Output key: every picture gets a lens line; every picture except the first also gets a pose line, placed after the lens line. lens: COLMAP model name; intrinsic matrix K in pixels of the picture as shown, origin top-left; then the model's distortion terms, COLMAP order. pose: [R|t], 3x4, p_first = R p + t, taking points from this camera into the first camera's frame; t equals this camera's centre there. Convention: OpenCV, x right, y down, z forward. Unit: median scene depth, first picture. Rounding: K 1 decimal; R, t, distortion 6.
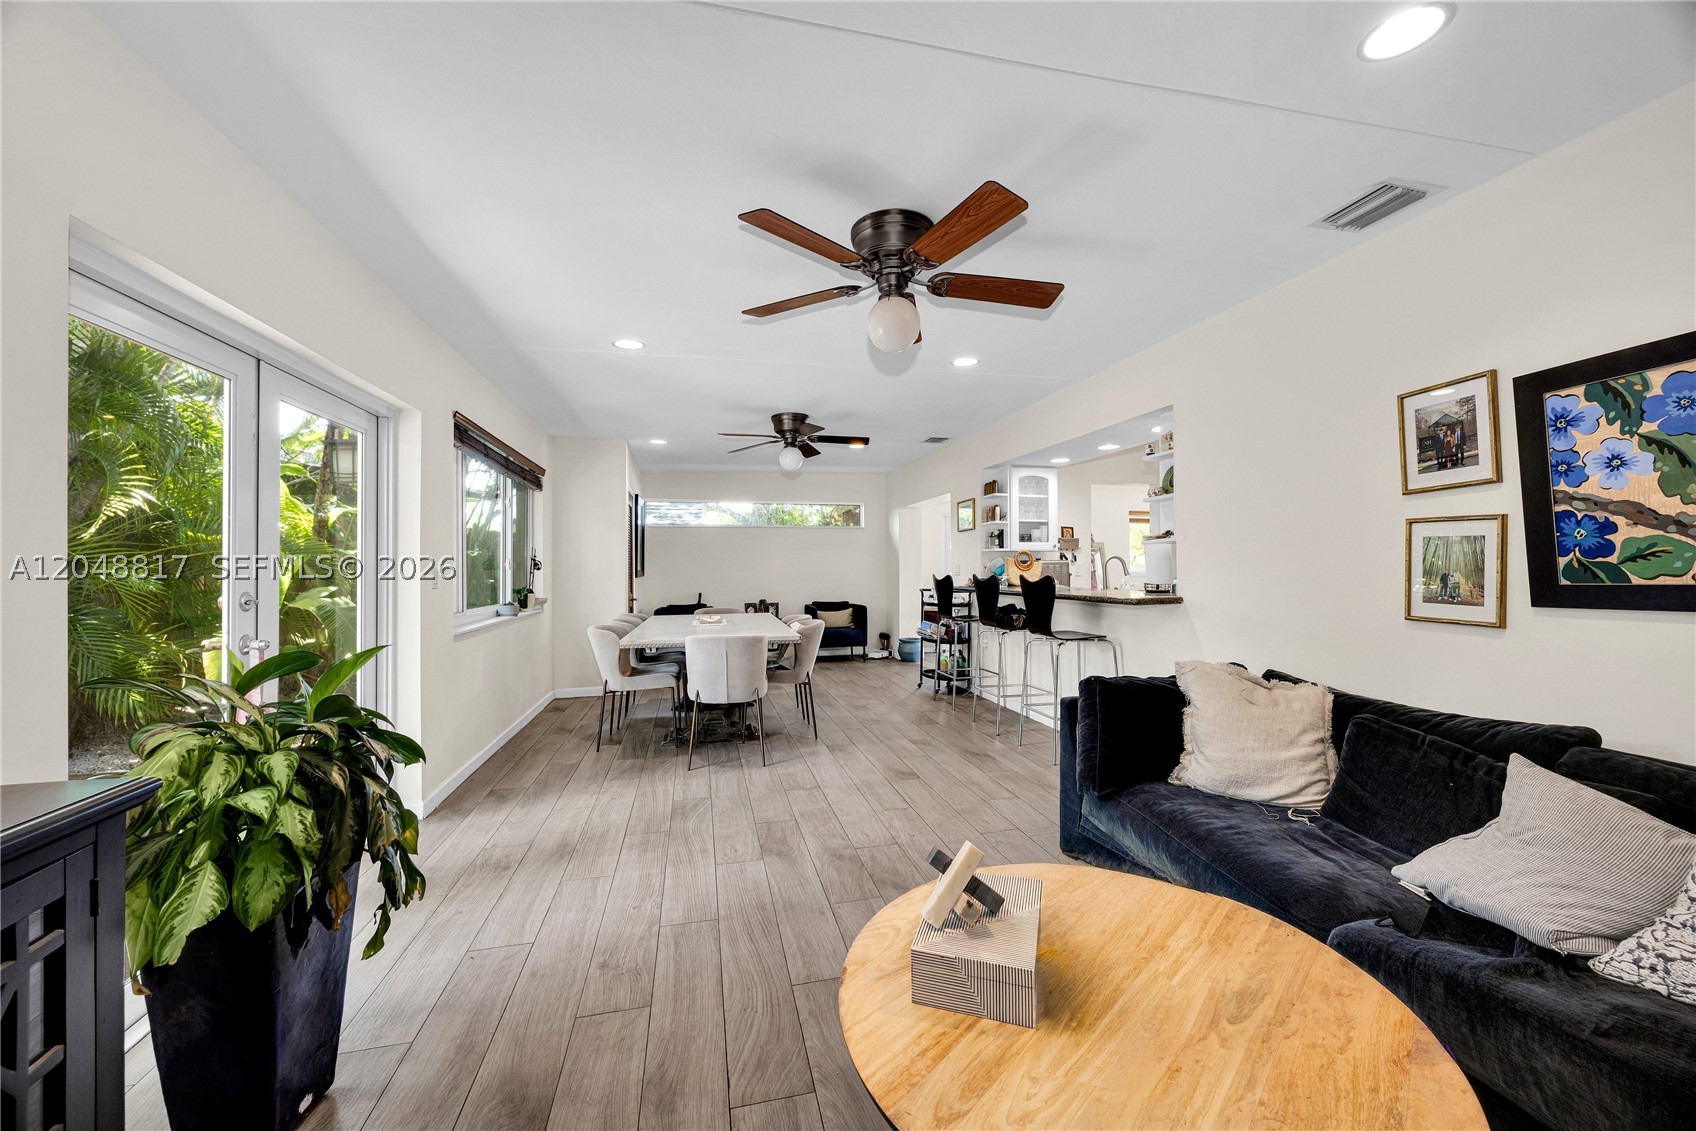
lens RADIAL K [[629.9, 0, 837.2], [0, 629.9, 565.9], [0, 0, 1]] dist [-0.002524, -0.000295]
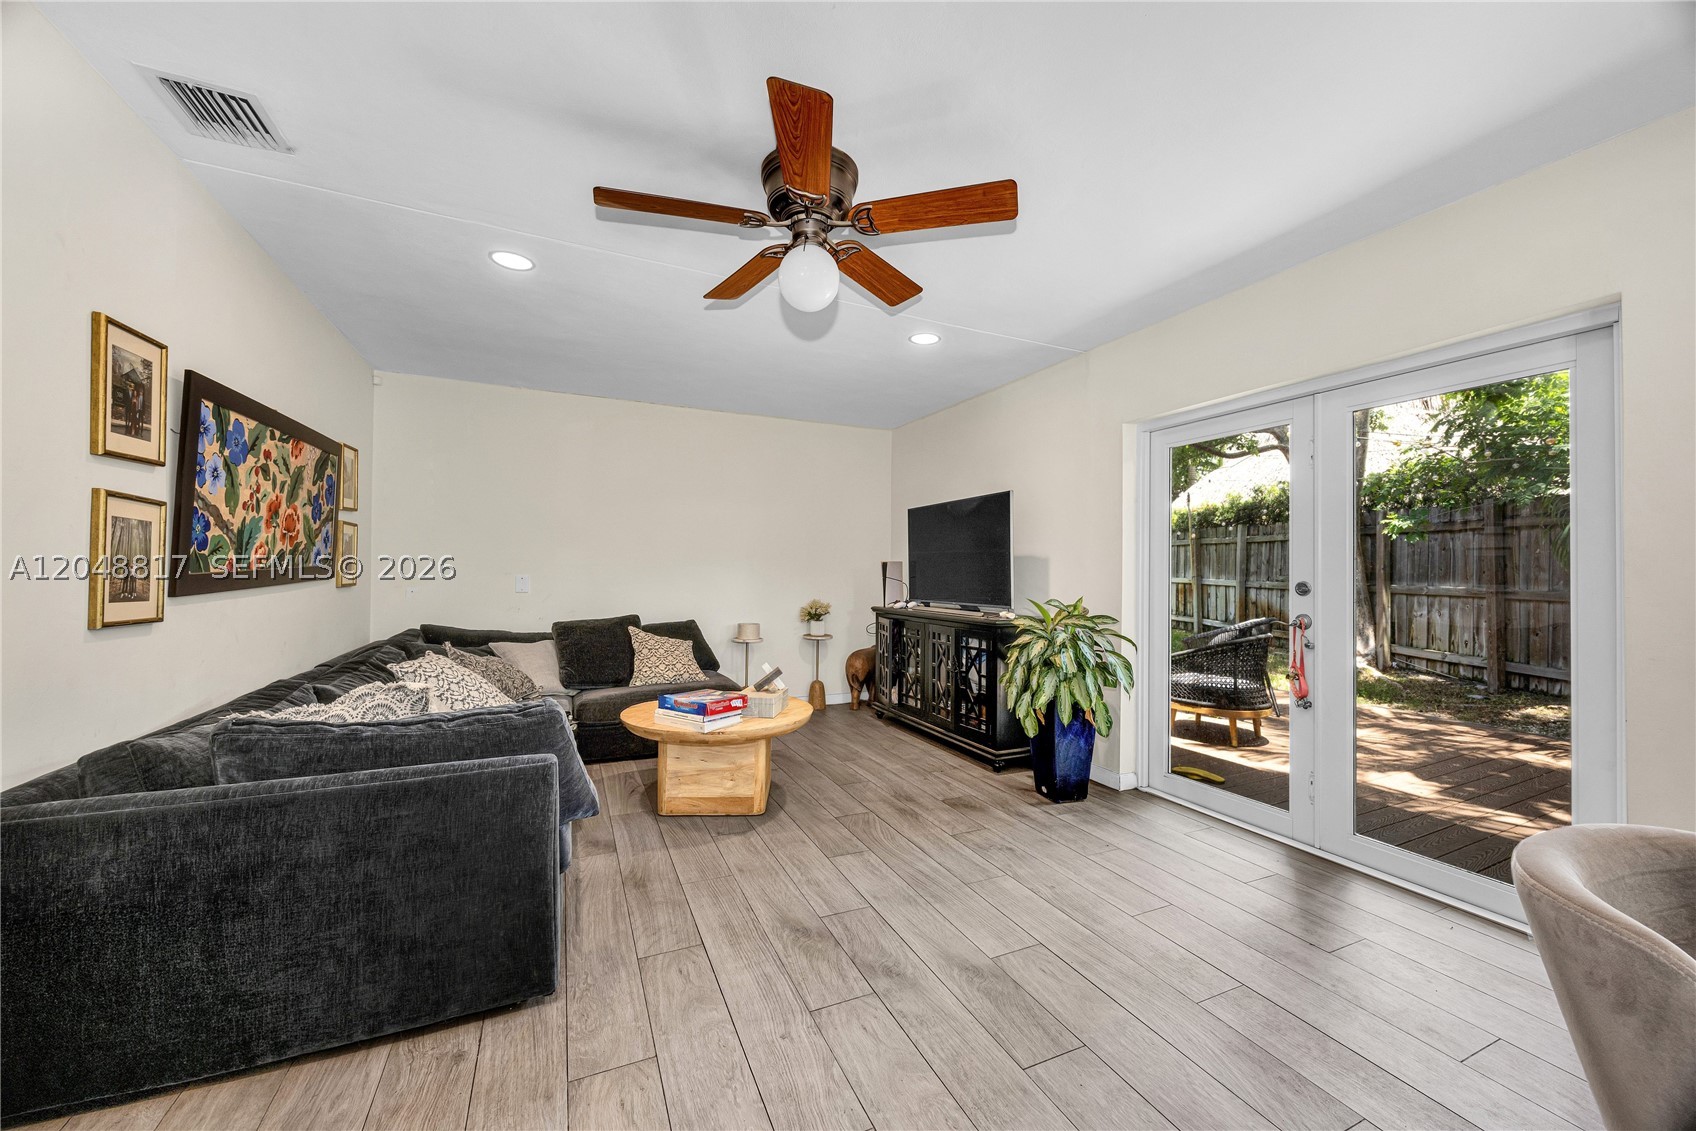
lens RADIAL K [[629.9, 0, 822.8], [0, 629.9, 561.7], [0, 0, 1]] dist [-0.002524, -0.000295]
pose [[-0.985033, 0.000408, -0.172363, 0.217099], [0.002193, 0.999946, -0.010167, 0.018002], [0.172349, -0.010393, -0.984981, 1.853404]]
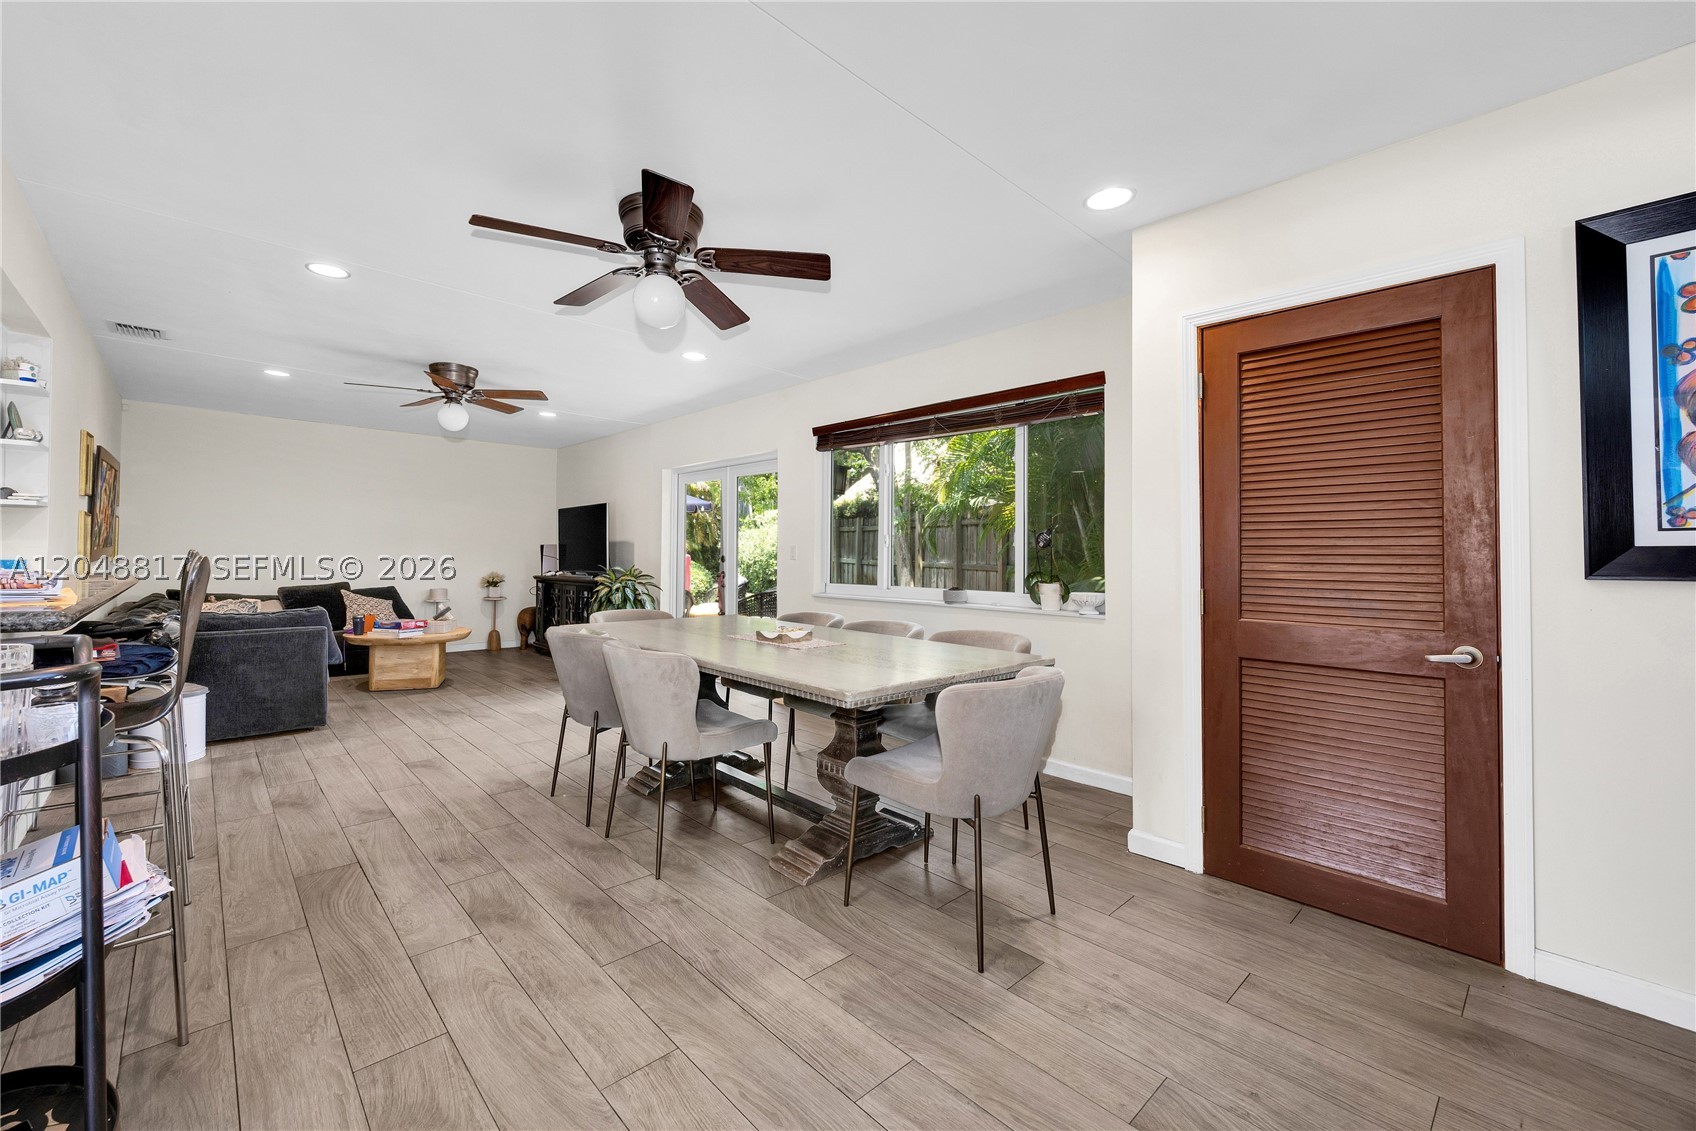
lens RADIAL K [[681.3, 0, 787.8], [0, 681.3, 546.7], [0, 0, 1]] dist [-0.002048, 0.000070]
pose [[-0.879919, -0.002068, -0.475120, 0.170254], [0.000680, 0.999984, -0.005611, 0.027471], [0.475124, -0.005260, -0.879903, 3.334638]]
